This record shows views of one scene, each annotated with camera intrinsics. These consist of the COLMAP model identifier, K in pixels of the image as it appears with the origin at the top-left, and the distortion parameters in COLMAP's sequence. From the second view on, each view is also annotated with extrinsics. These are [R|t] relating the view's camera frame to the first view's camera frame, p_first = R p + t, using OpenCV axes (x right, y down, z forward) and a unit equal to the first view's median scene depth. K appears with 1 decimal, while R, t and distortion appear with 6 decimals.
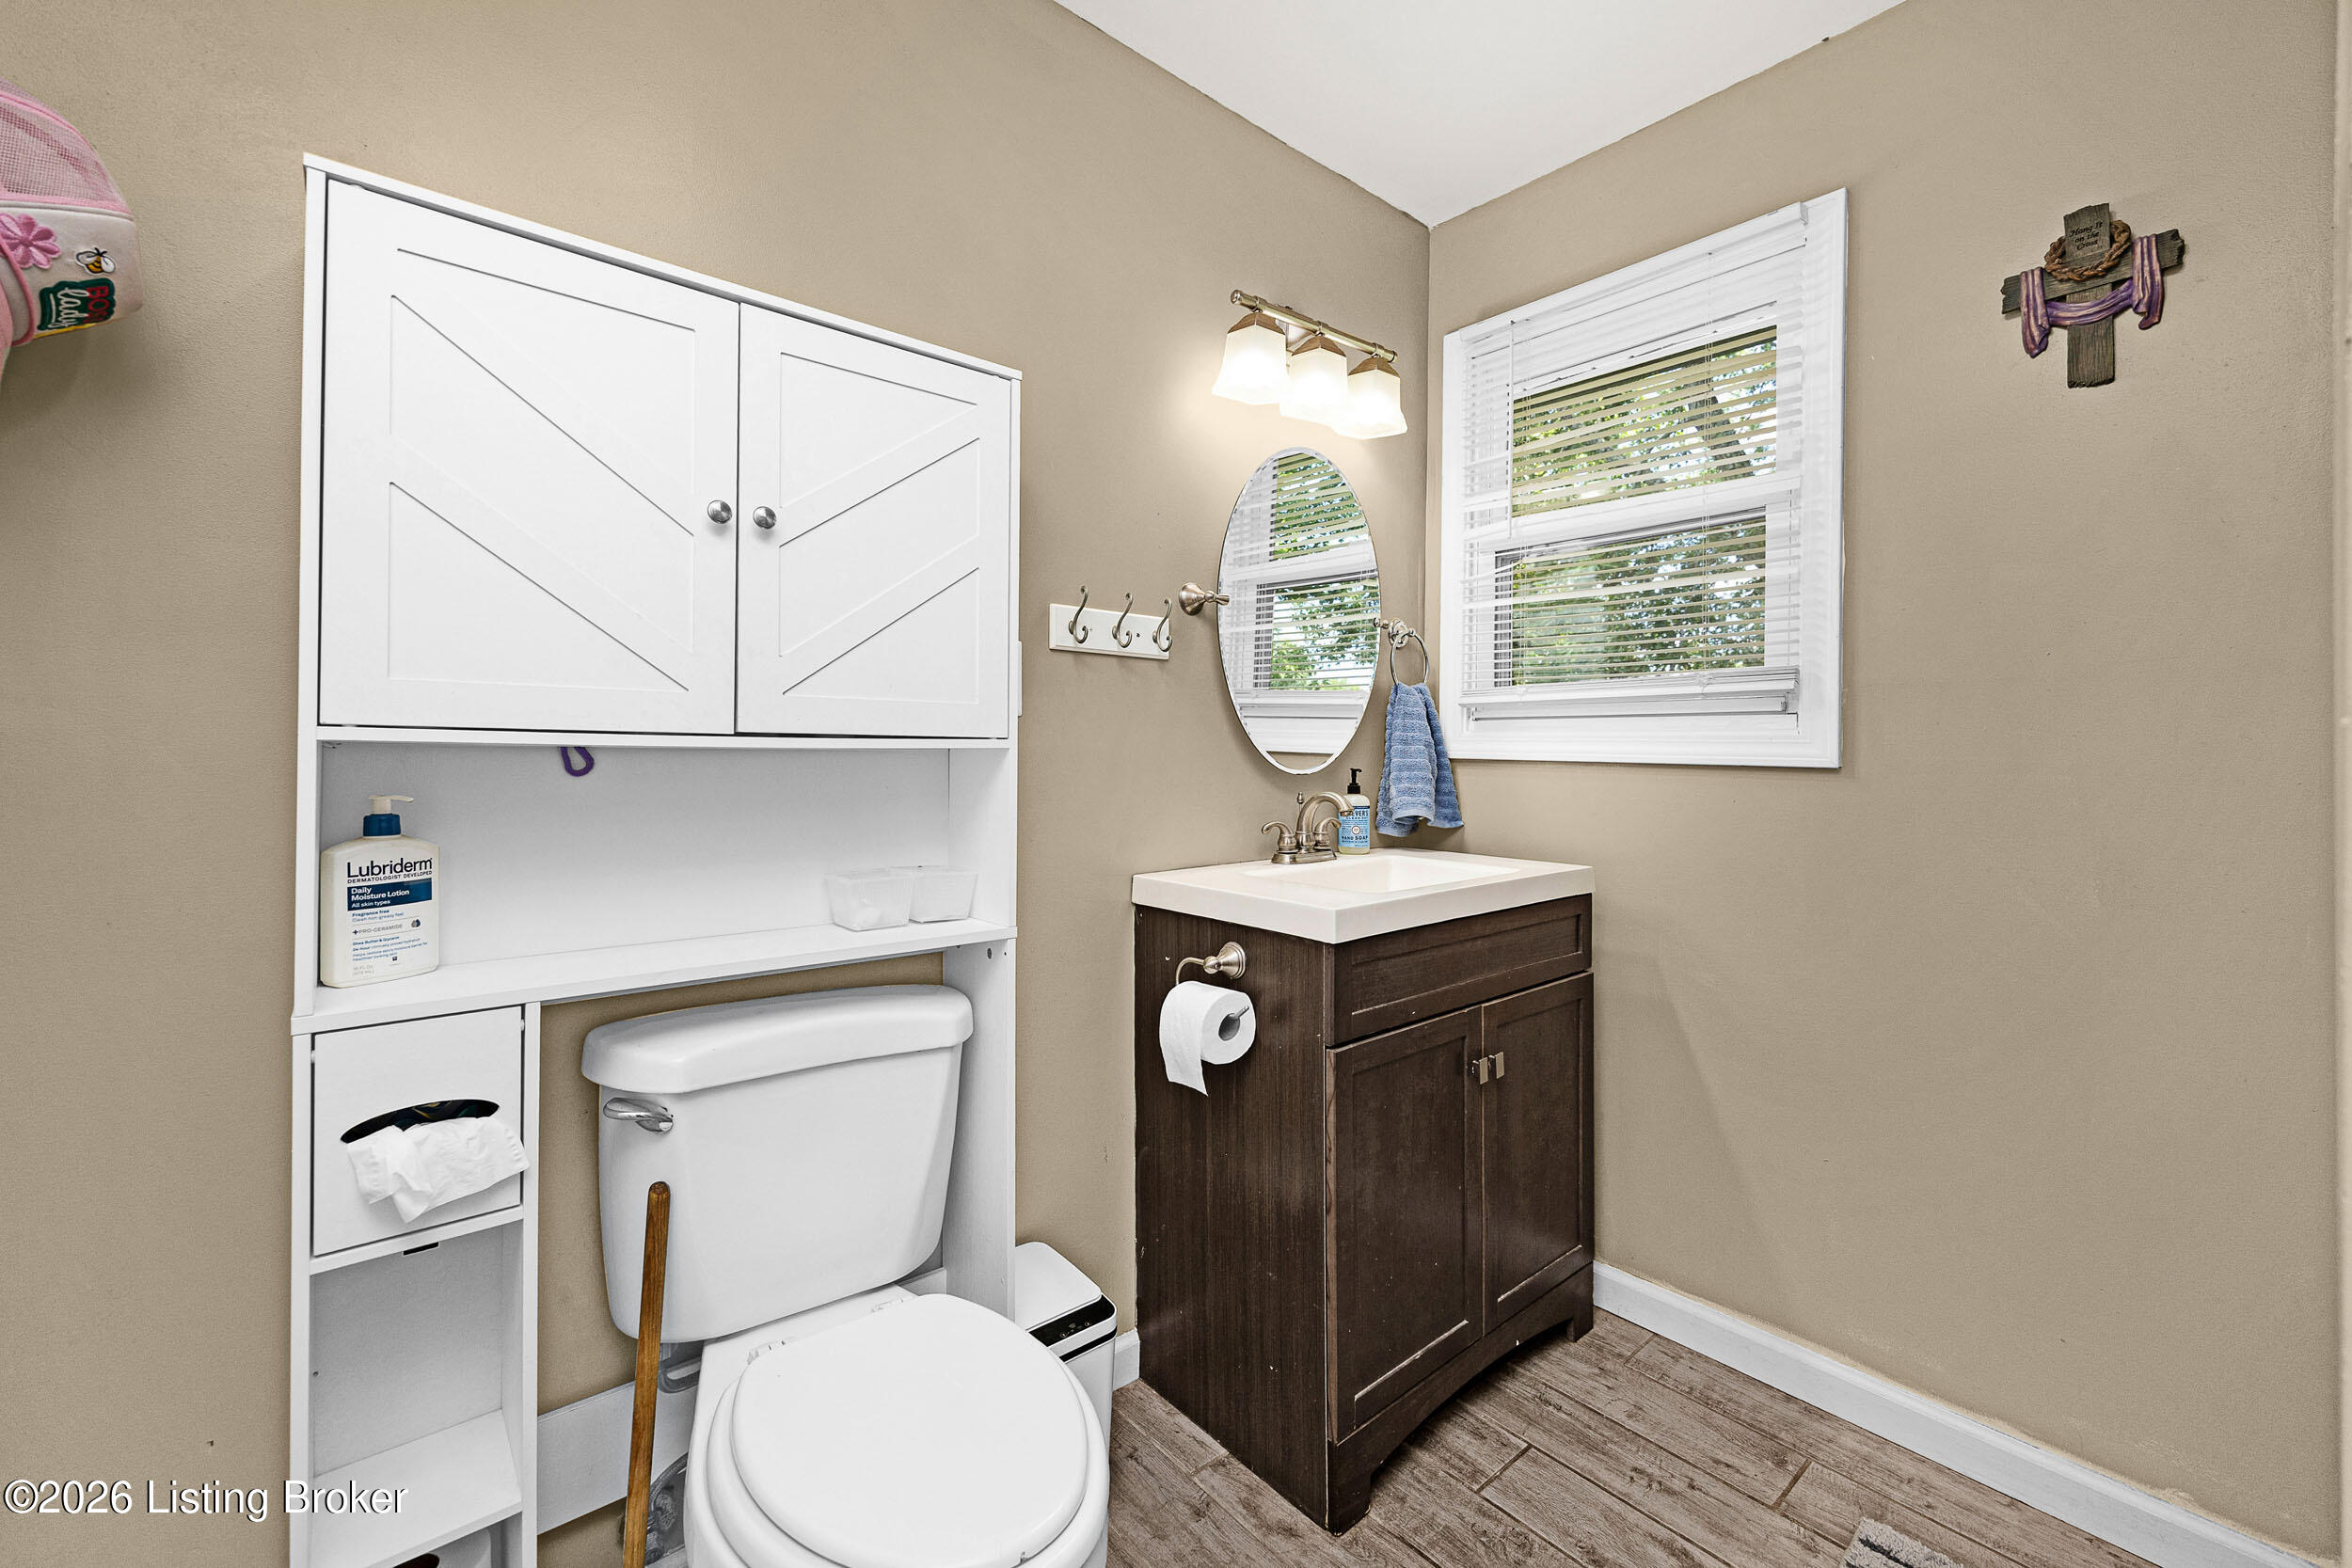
lens RADIAL K [[921.2, 0, 1183.3], [0, 921.2, 737.4], [0, 0, 1]] dist [-0.001326, -0.000182]
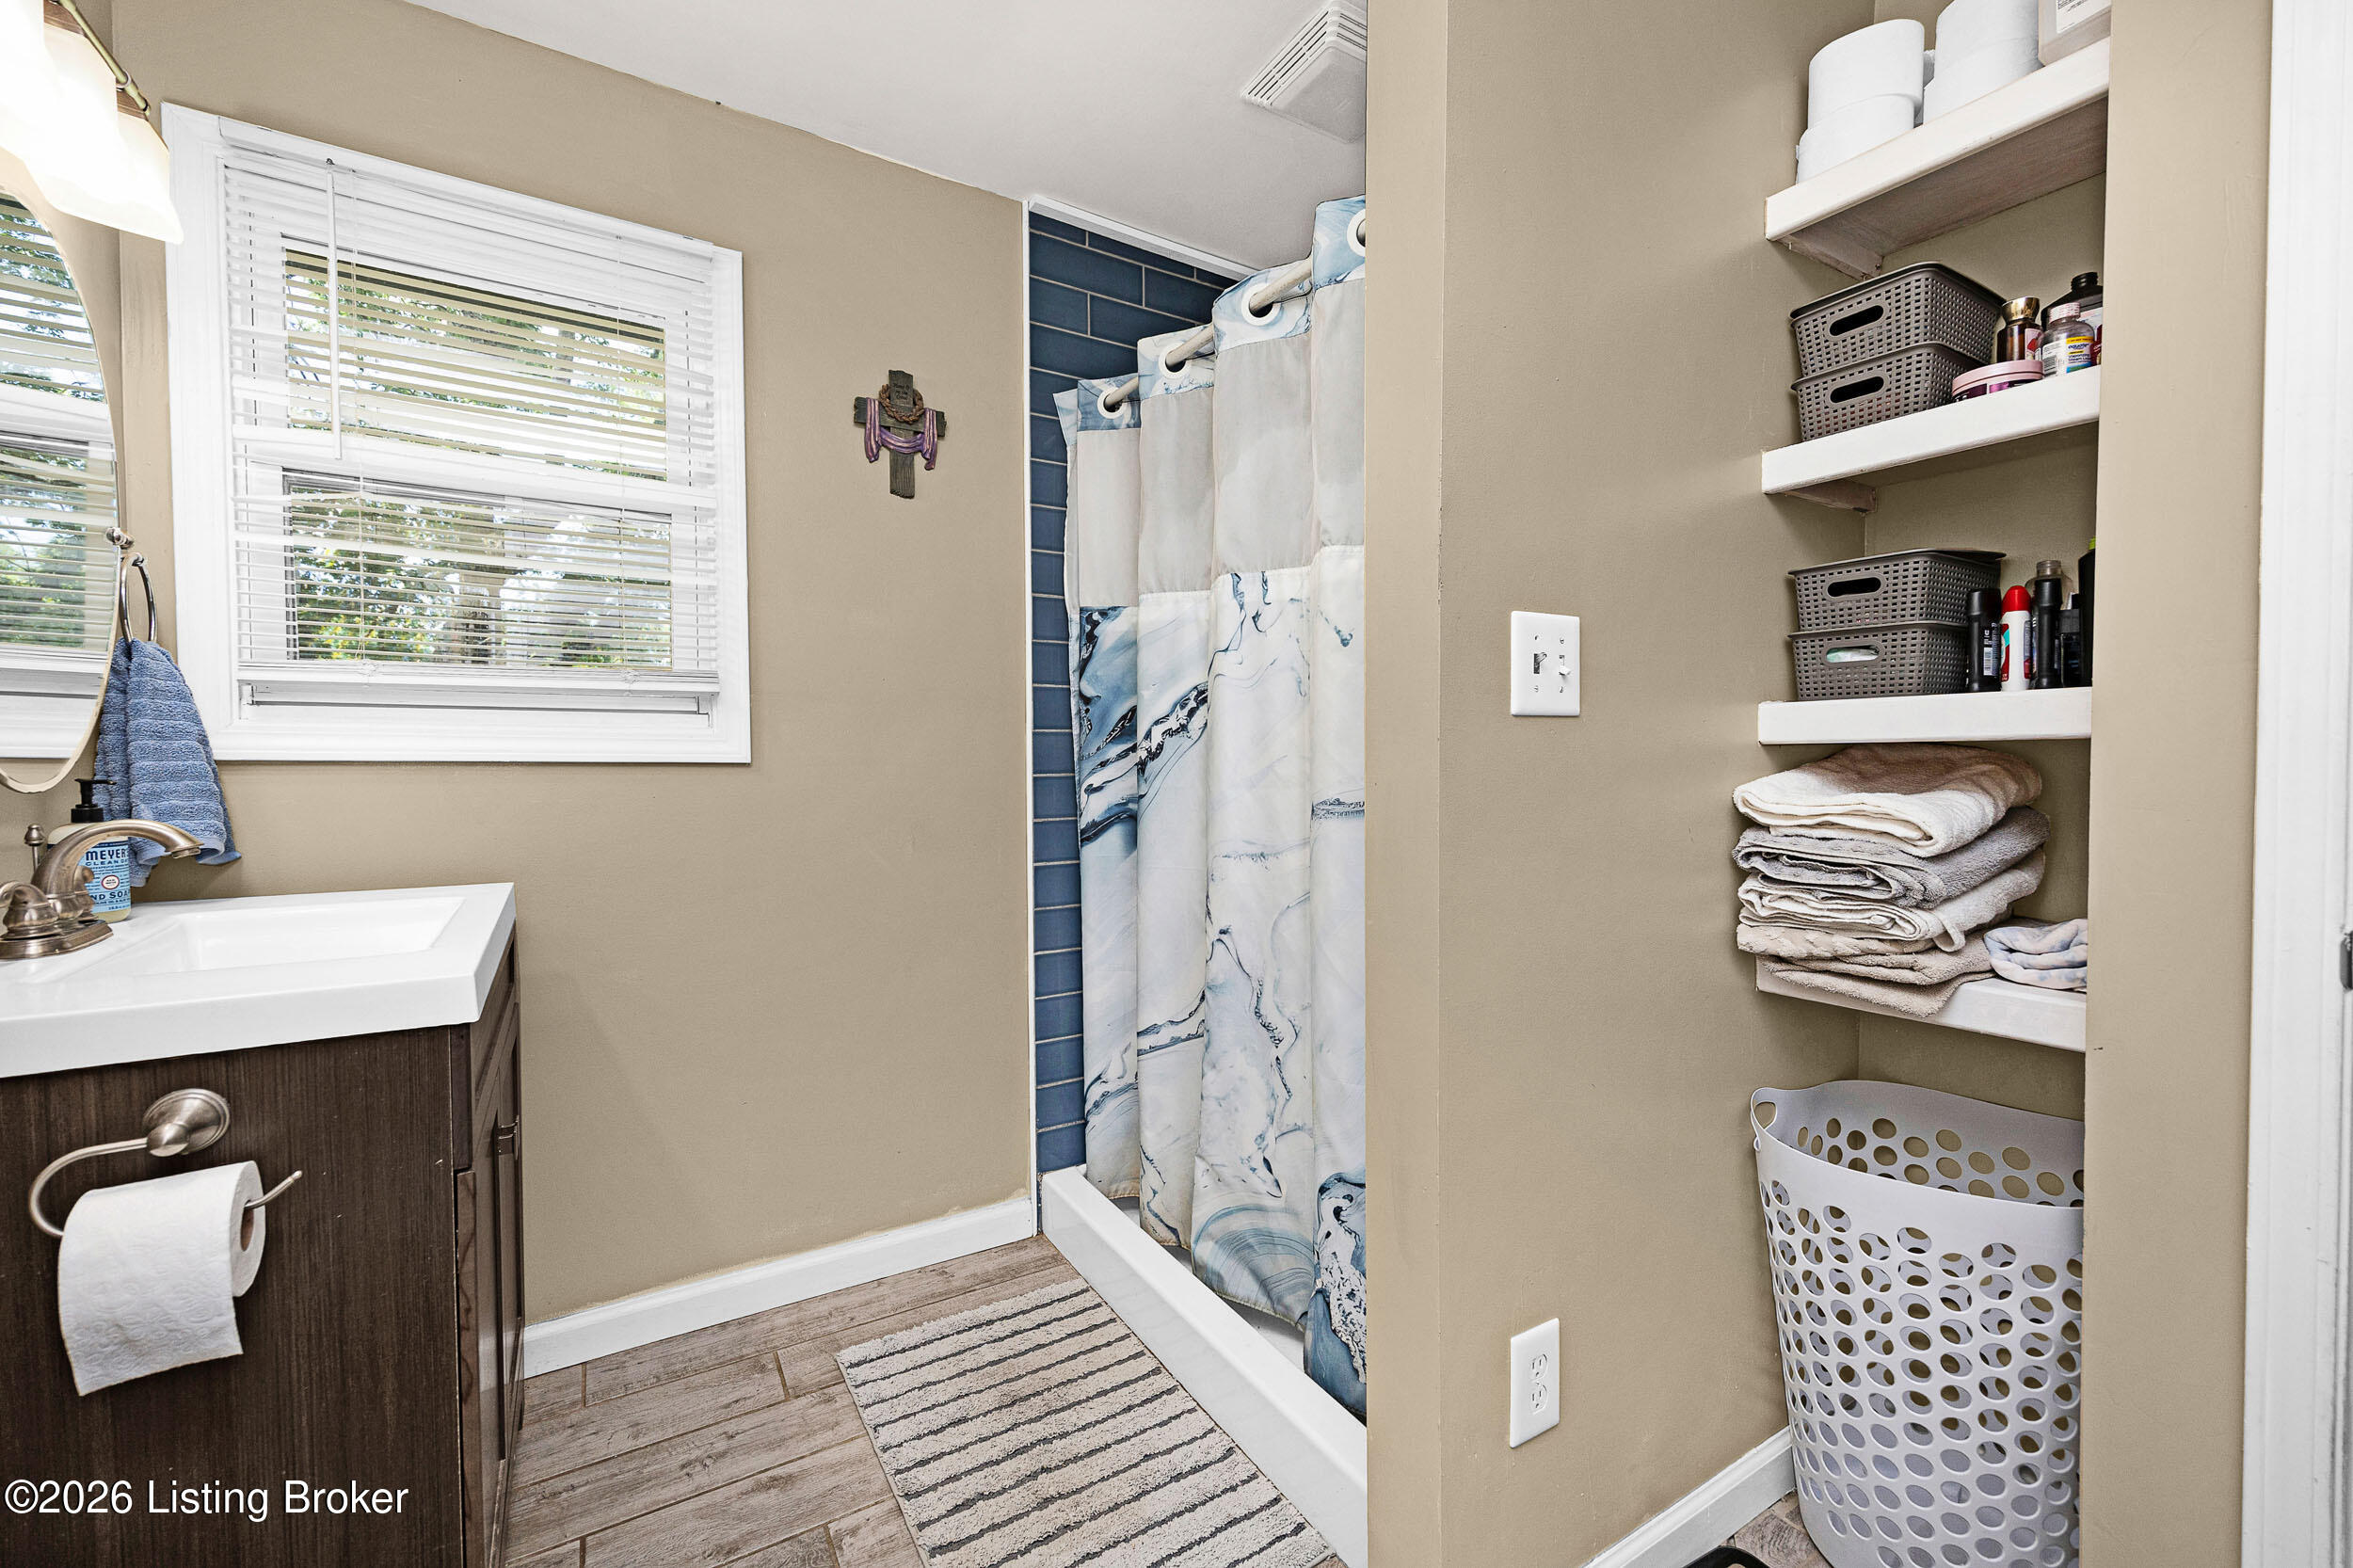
lens RADIAL K [[926.9, 0, 1178.1], [0, 926.9, 765.8], [0, 0, 1]] dist [-0.000341, 0.000014]
pose [[0.181052, -0.021368, 0.983241, -0.344210], [-0.012882, 0.999627, 0.024097, 0.001938], [-0.983389, -0.017029, 0.180709, 0.267868]]
